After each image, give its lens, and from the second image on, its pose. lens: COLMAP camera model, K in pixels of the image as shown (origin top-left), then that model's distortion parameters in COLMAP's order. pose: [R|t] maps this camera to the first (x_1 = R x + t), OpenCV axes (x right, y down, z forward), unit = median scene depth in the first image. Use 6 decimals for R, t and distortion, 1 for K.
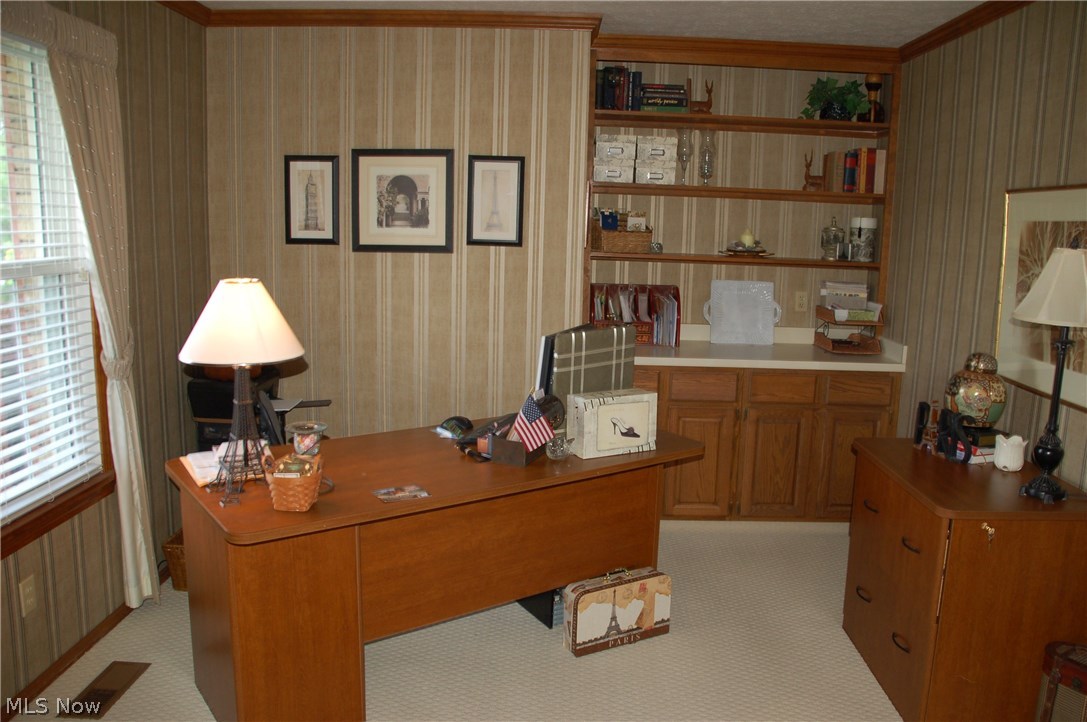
lens RADIAL K [[852.4, 0, 549.5], [0, 852.4, 355.4], [0, 0, 1]] dist [-0.088563, 0.003404]
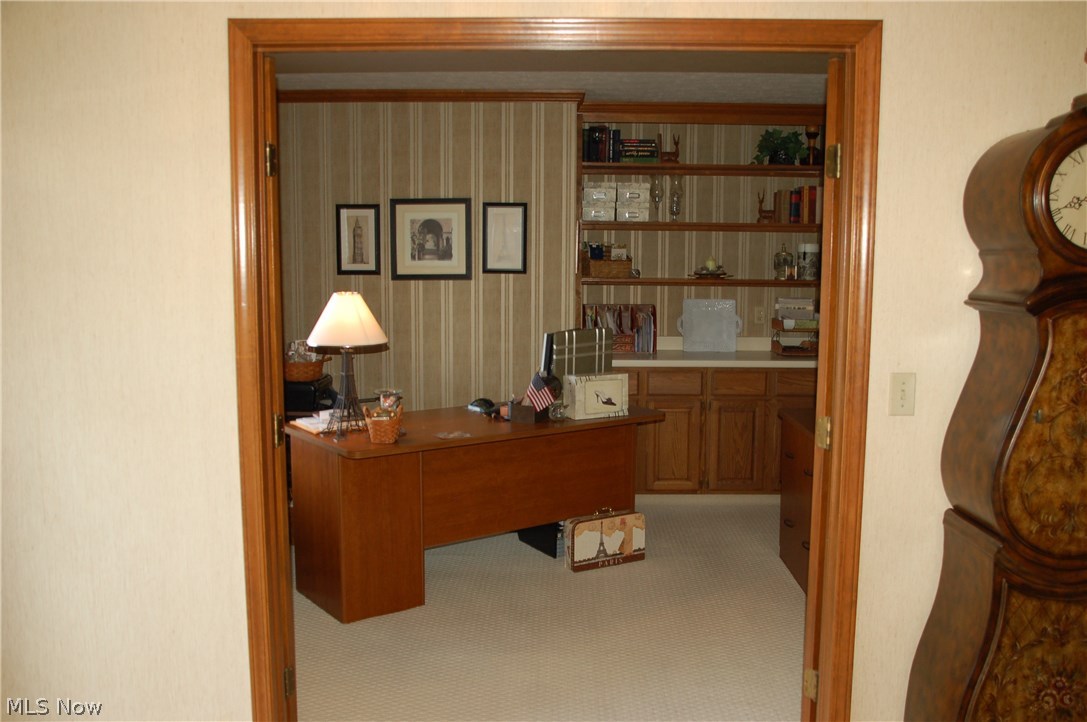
lens RADIAL K [[952.0, 0, 546.0], [0, 952.0, 366.7], [0, 0, 1]] dist [-0.004545, -0.005327]
pose [[0.999774, -0.021086, -0.002525, -0.002320], [0.020960, 0.998870, -0.042650, 0.070613], [0.003422, 0.042588, 0.999087, -0.403445]]
